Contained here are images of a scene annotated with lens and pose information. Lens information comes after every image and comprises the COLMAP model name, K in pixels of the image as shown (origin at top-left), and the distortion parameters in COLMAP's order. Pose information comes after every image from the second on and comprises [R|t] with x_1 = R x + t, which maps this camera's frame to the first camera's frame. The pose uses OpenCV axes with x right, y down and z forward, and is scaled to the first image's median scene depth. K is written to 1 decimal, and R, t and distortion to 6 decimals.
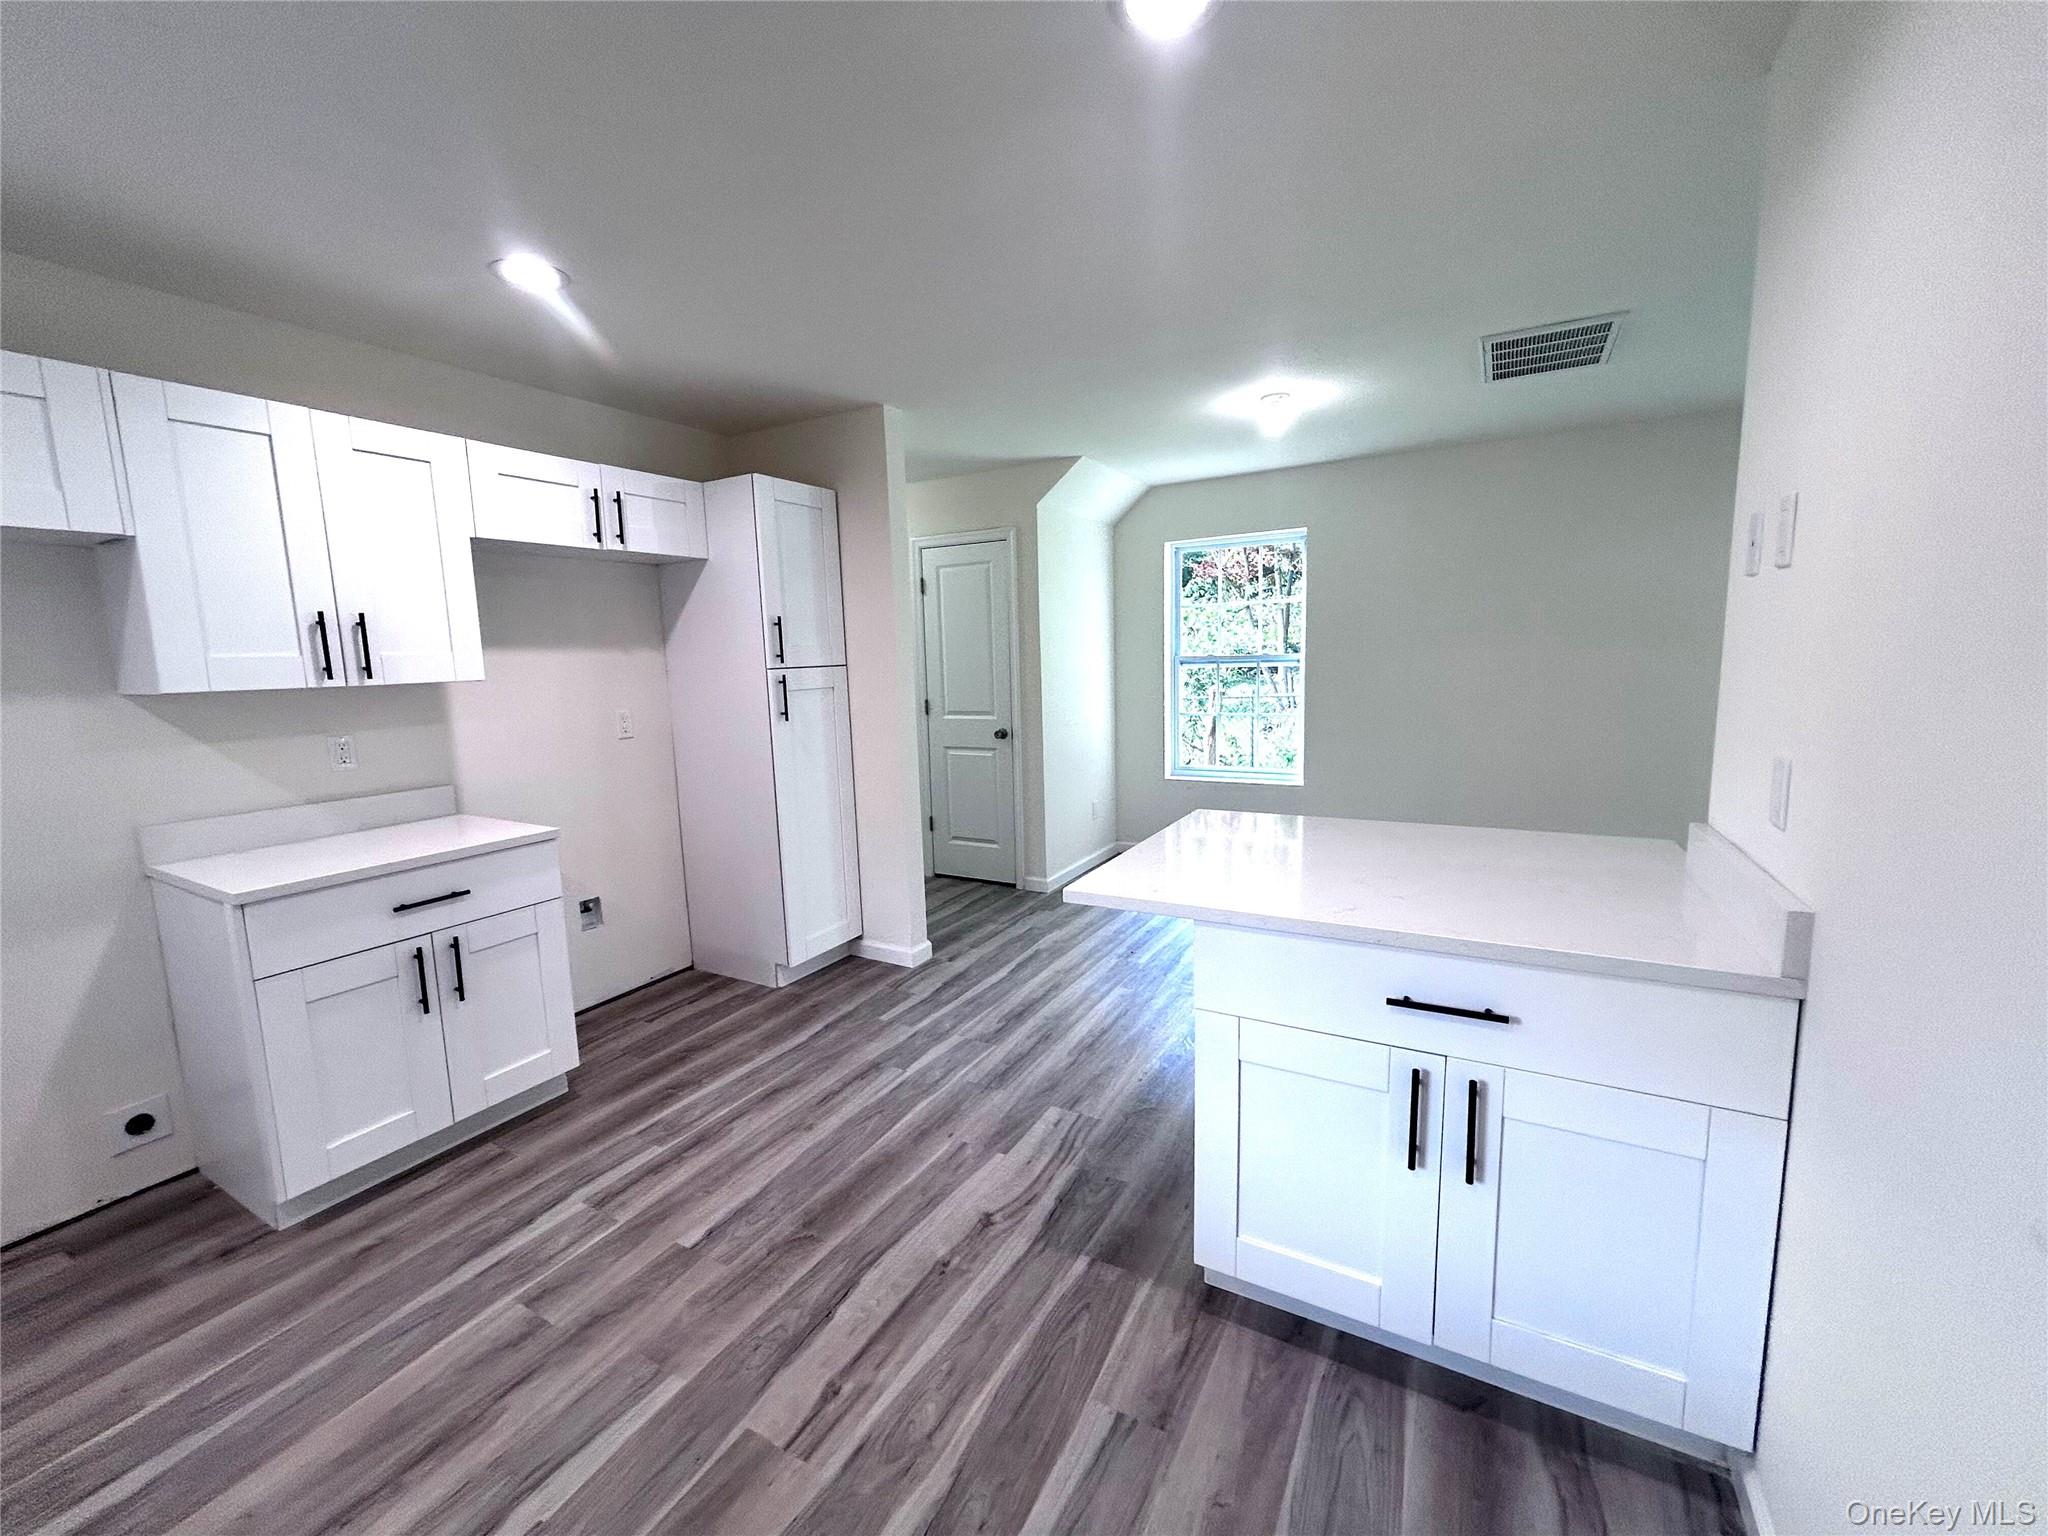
lens RADIAL K [[831.5, 0, 1024.2], [0, 831.5, 763.3], [0, 0, 1]] dist [-0.001041, 0.000688]
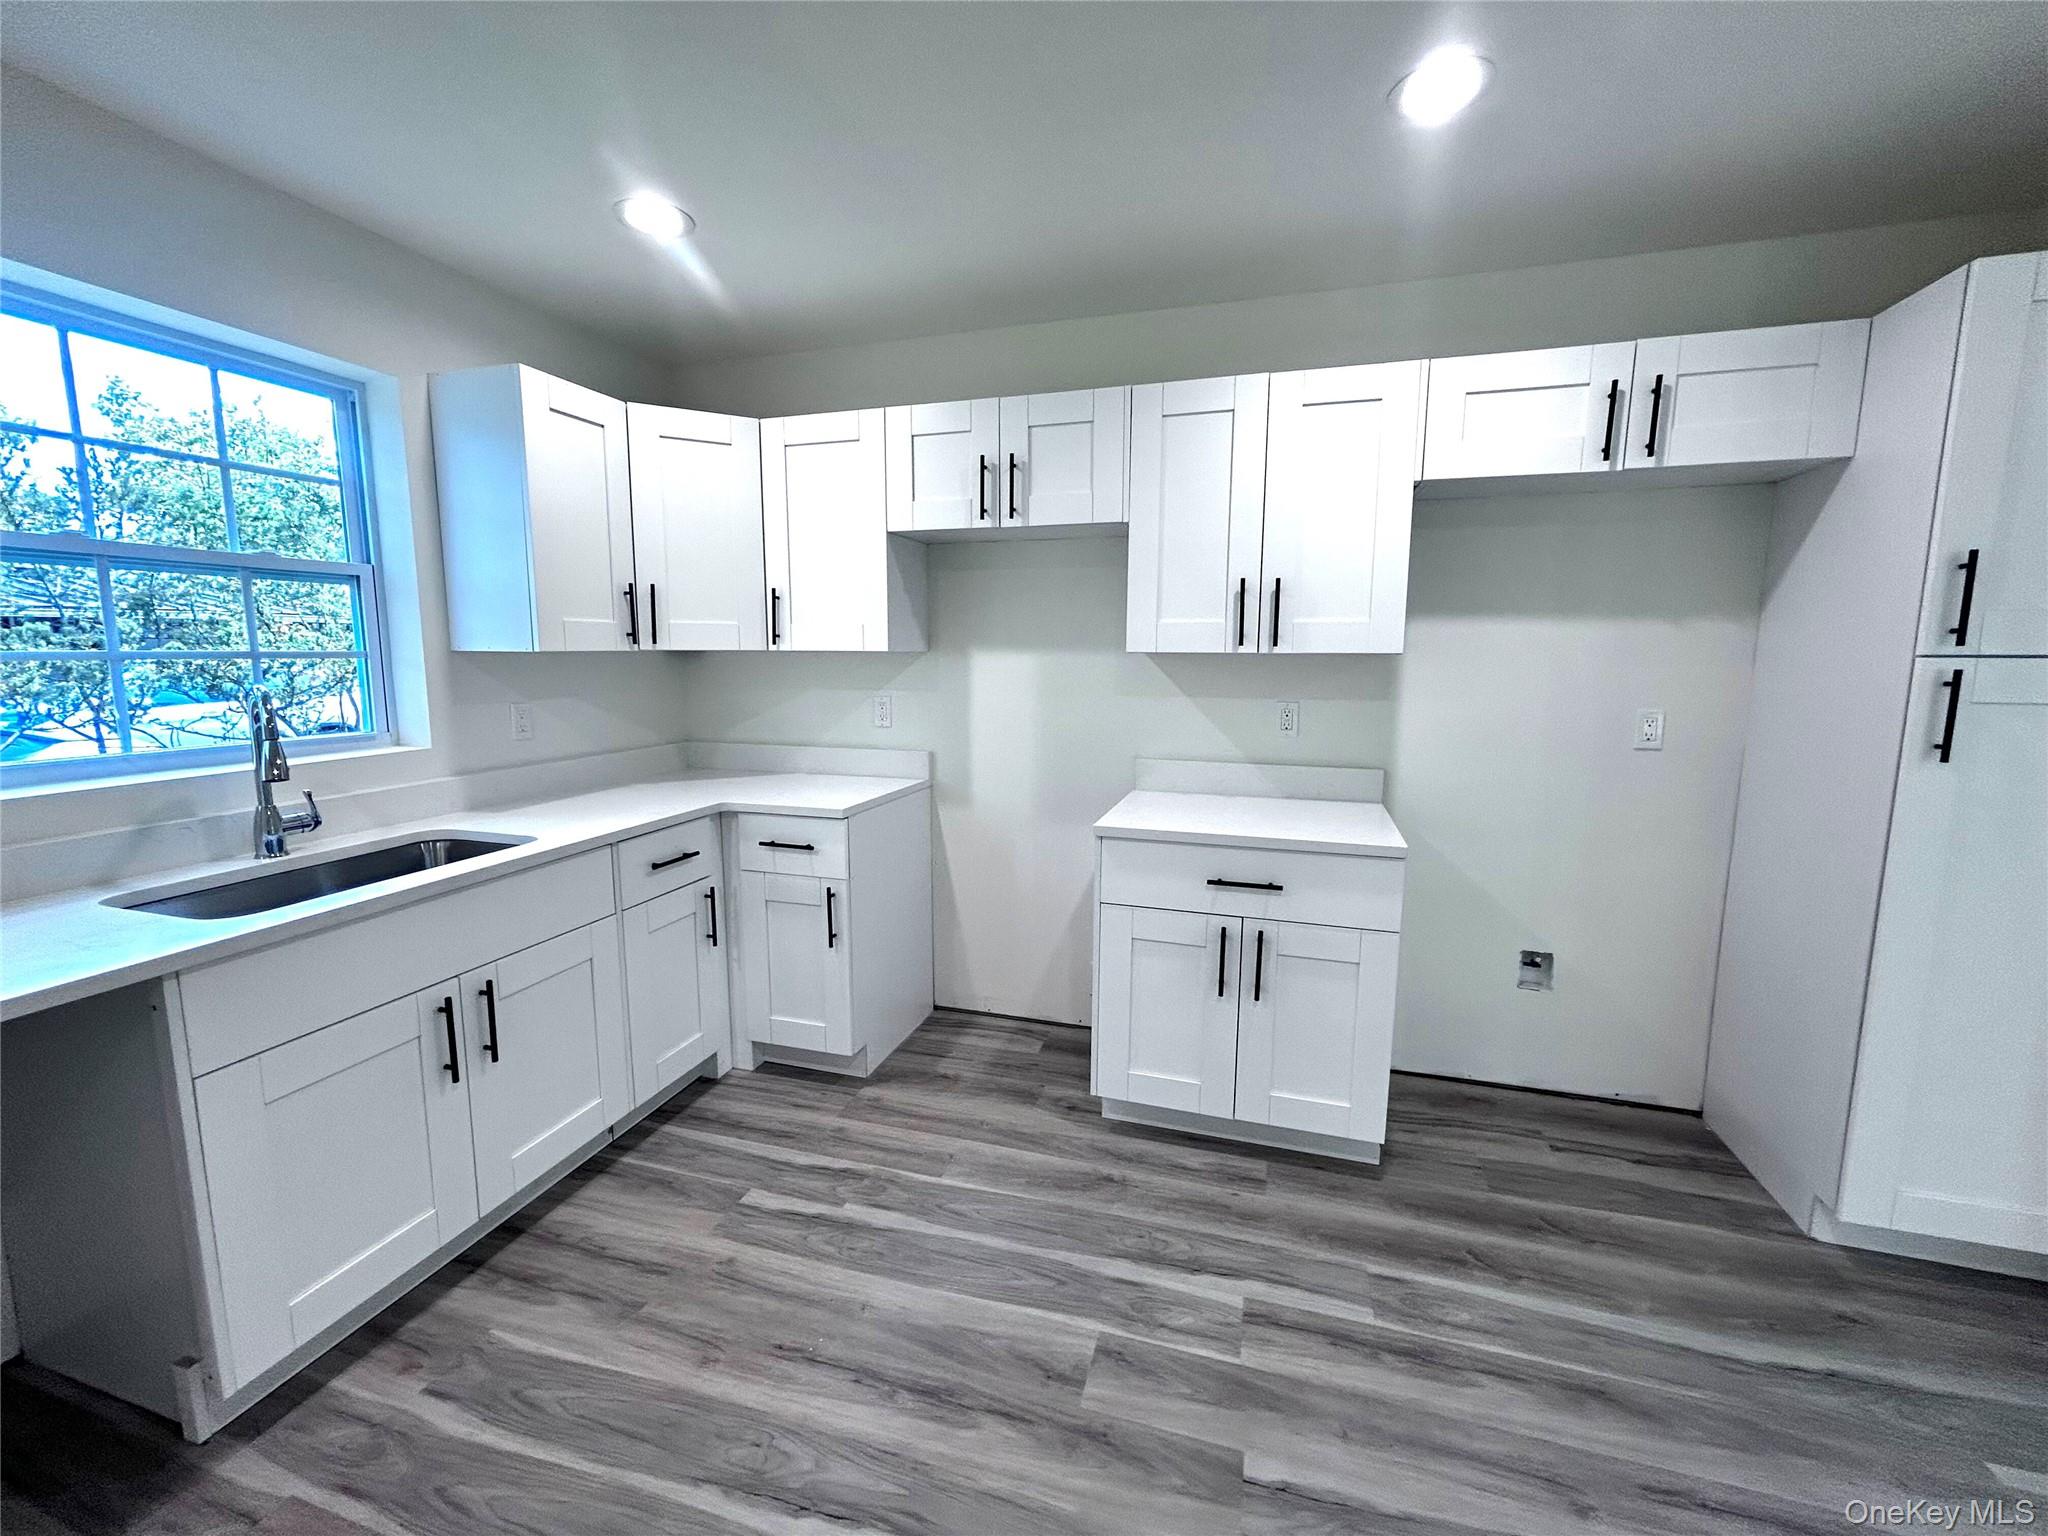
lens RADIAL K [[831.5, 0, 1024.2], [0, 831.5, 763.3], [0, 0, 1]] dist [-0.001041, 0.000688]
pose [[0.212324, 0.162870, -0.963531, 0.098486], [-0.141162, 0.980783, 0.134680, -0.051633], [0.966950, 0.107418, 0.231235, 0.458078]]
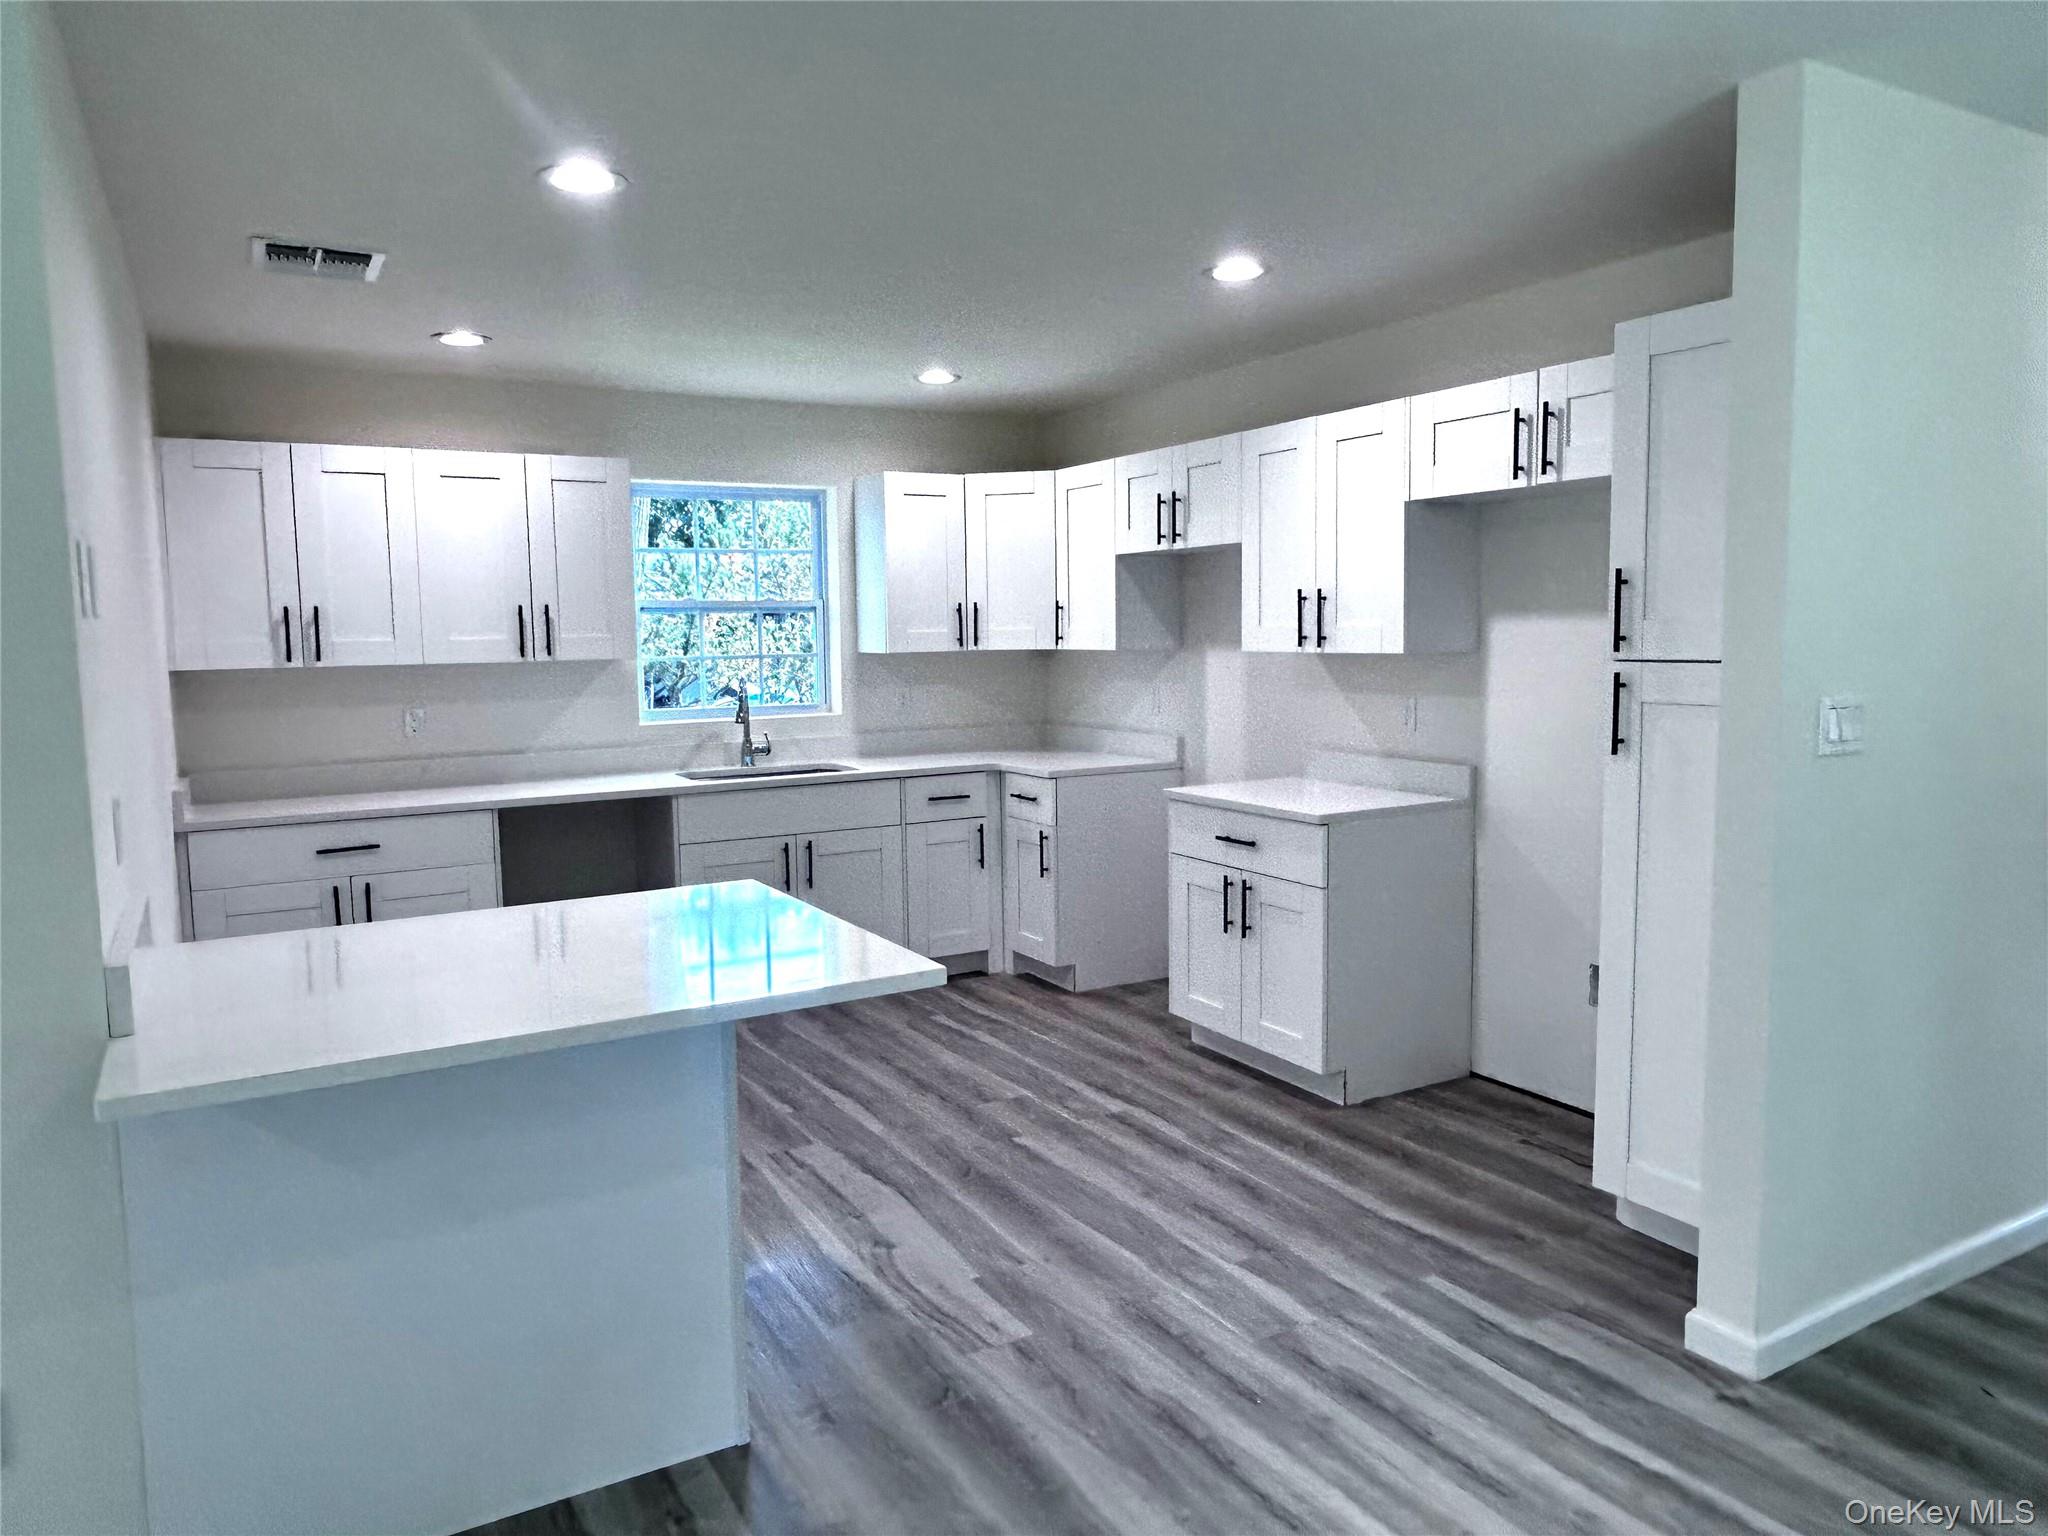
lens RADIAL K [[1362.0, 0, 1015.9], [0, 1362.0, 763.1], [0, 0, 1]] dist [0.021696, -0.001464]
pose [[-0.511674, 0.124061, -0.850175, 0.908484], [-0.083857, 0.977585, 0.193122, -0.244979], [0.855077, 0.170109, -0.489802, 1.432226]]
